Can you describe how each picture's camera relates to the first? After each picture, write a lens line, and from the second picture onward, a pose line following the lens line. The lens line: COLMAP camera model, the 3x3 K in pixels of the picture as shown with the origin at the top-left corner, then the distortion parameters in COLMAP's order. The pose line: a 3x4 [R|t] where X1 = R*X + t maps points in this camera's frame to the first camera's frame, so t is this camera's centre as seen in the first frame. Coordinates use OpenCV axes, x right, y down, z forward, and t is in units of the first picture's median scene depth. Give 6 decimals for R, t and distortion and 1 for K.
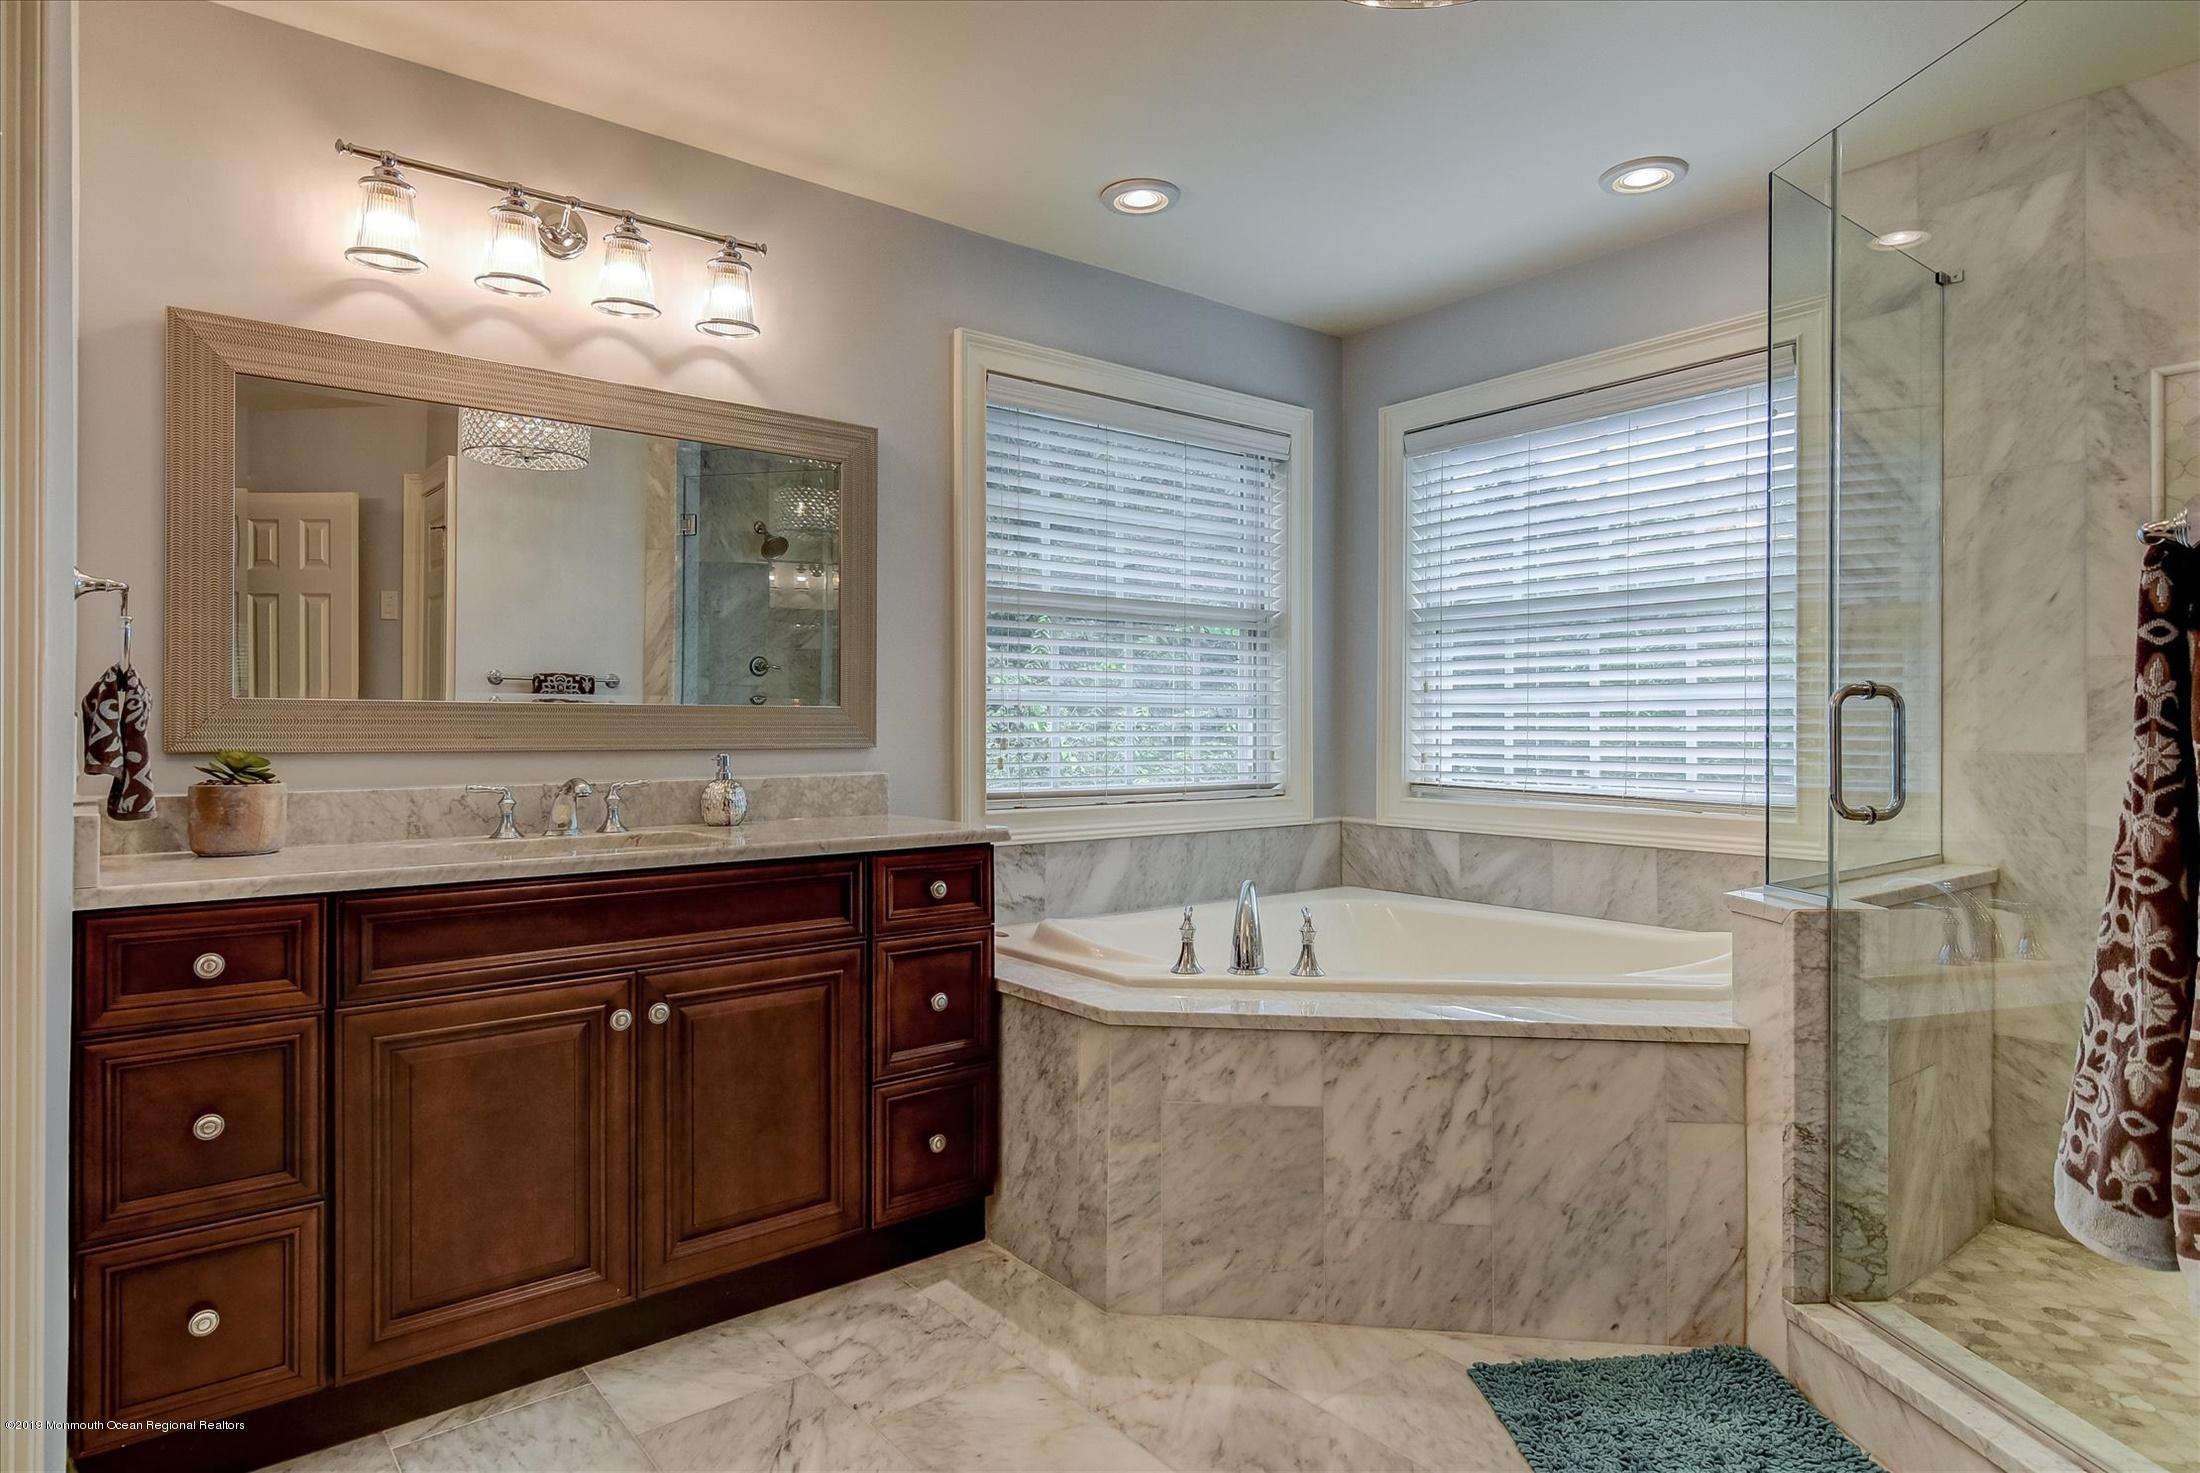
lens RADIAL K [[1210.9, 0, 1085.9], [0, 1210.9, 734.6], [0, 0, 1]] dist [0.005623, -0.000302]
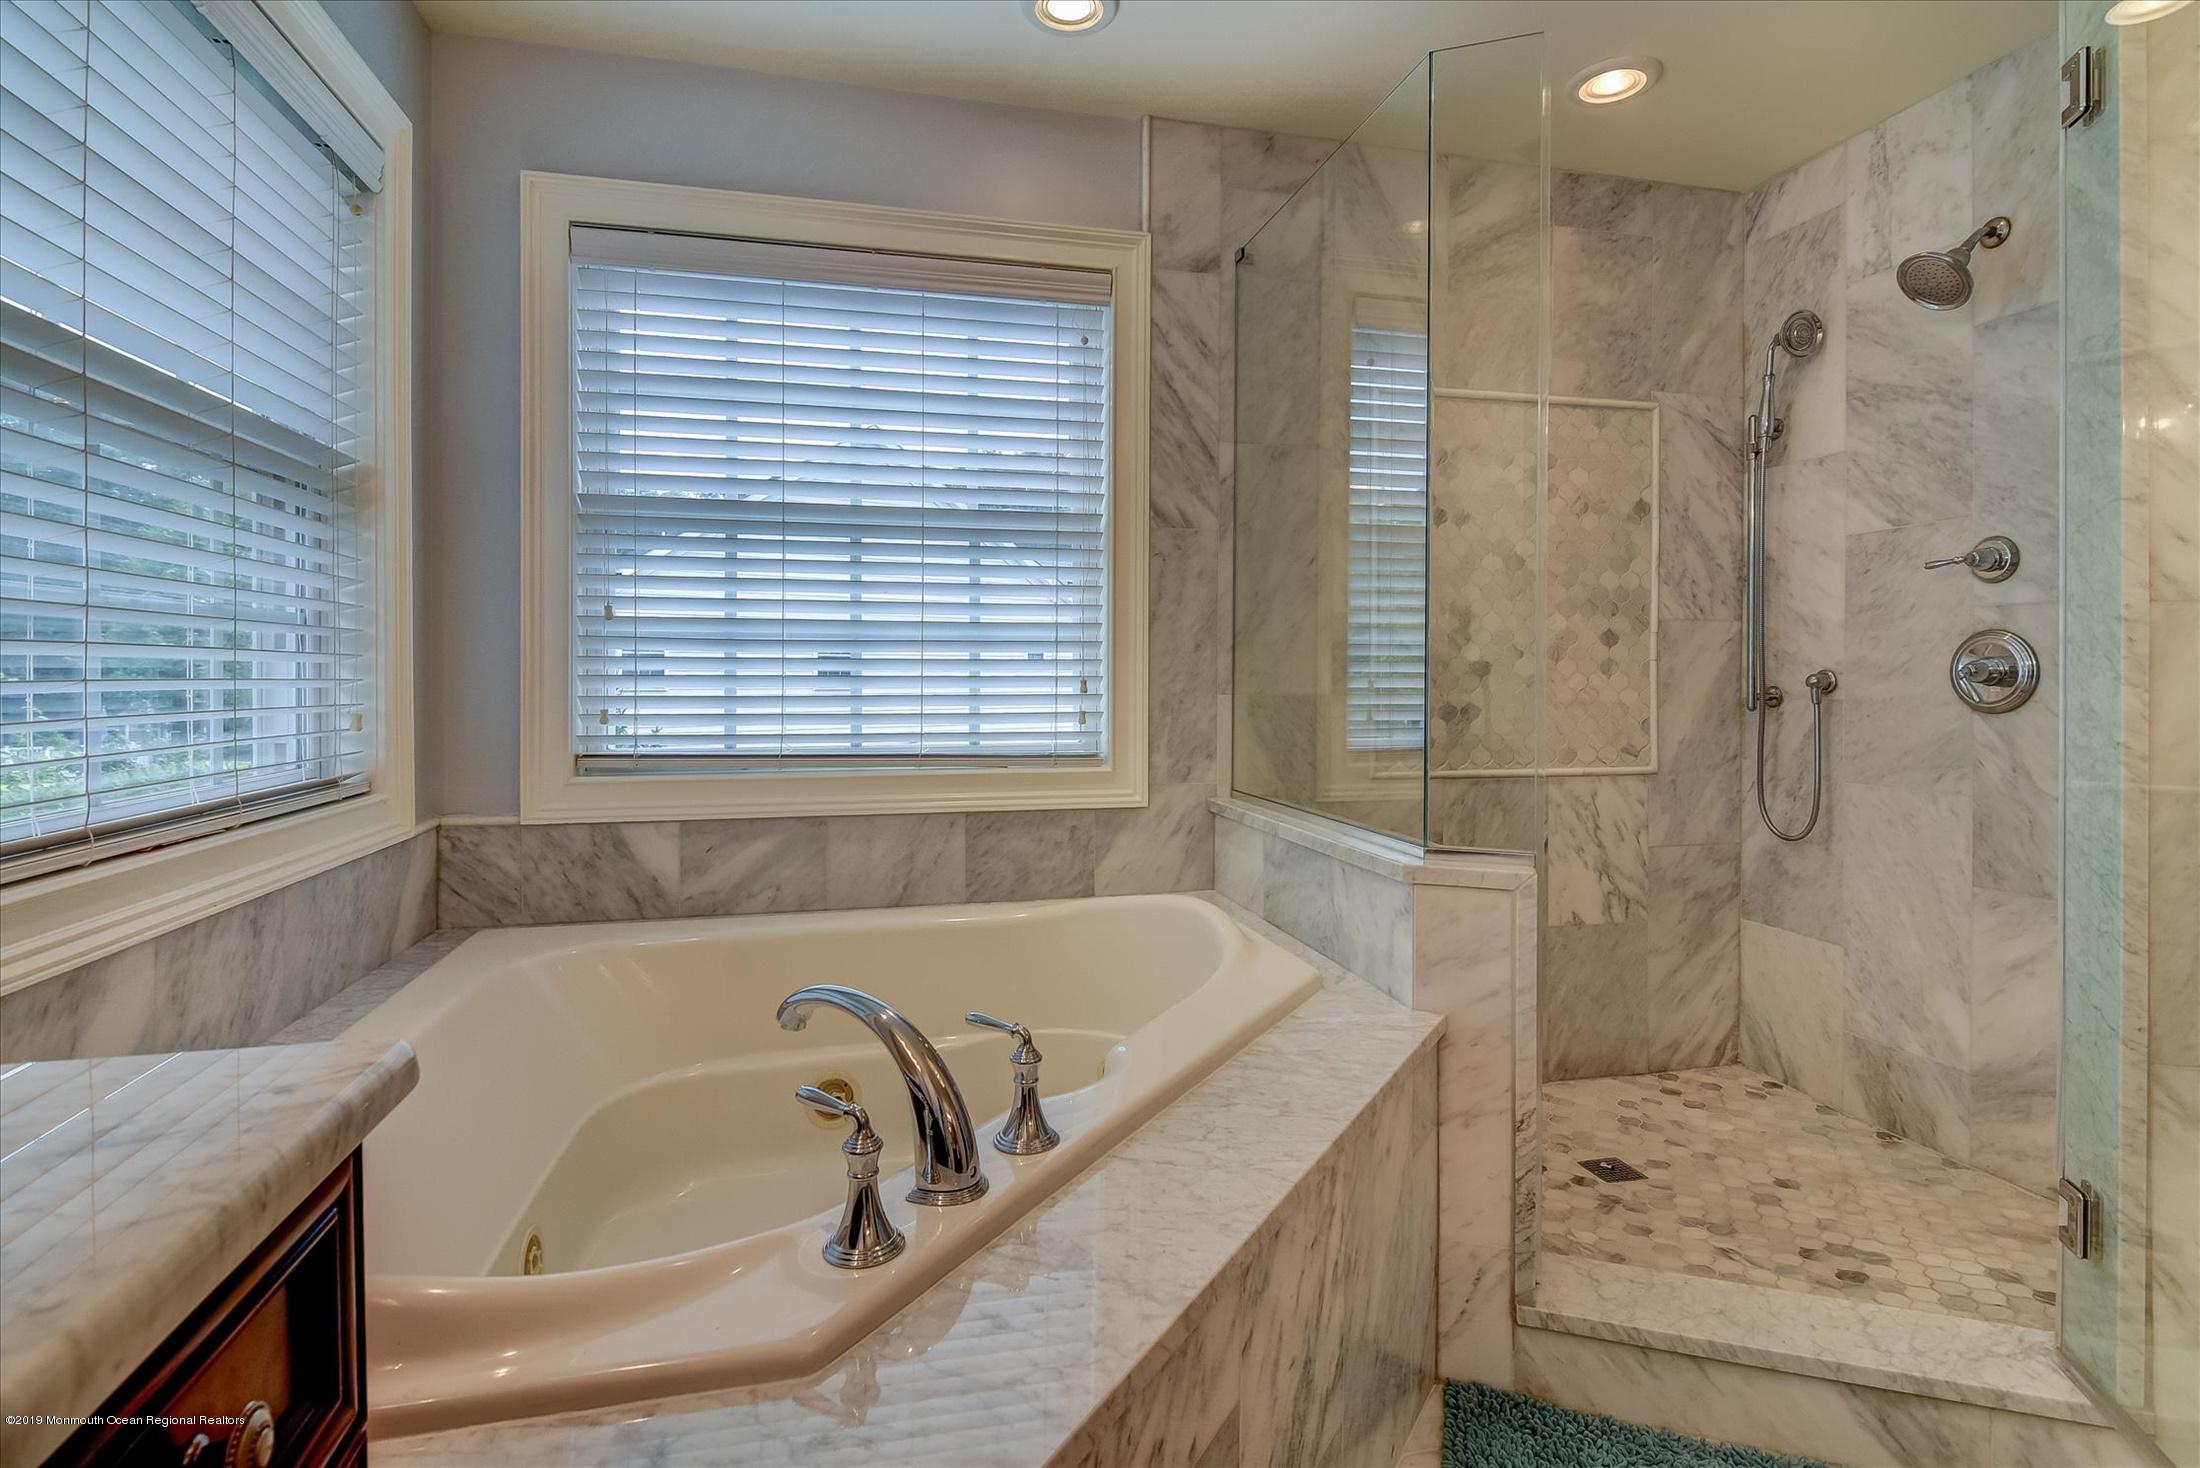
lens RADIAL K [[1062.7, 0, 1107.3], [0, 1062.7, 678.7], [0, 0, 1]] dist [-0.002535, -0.000593]
pose [[0.415501, -0.005636, 0.909575, -0.151234], [0.003672, 0.999983, 0.004519, -0.003533], [-0.909585, 0.001462, 0.415515, 0.531530]]
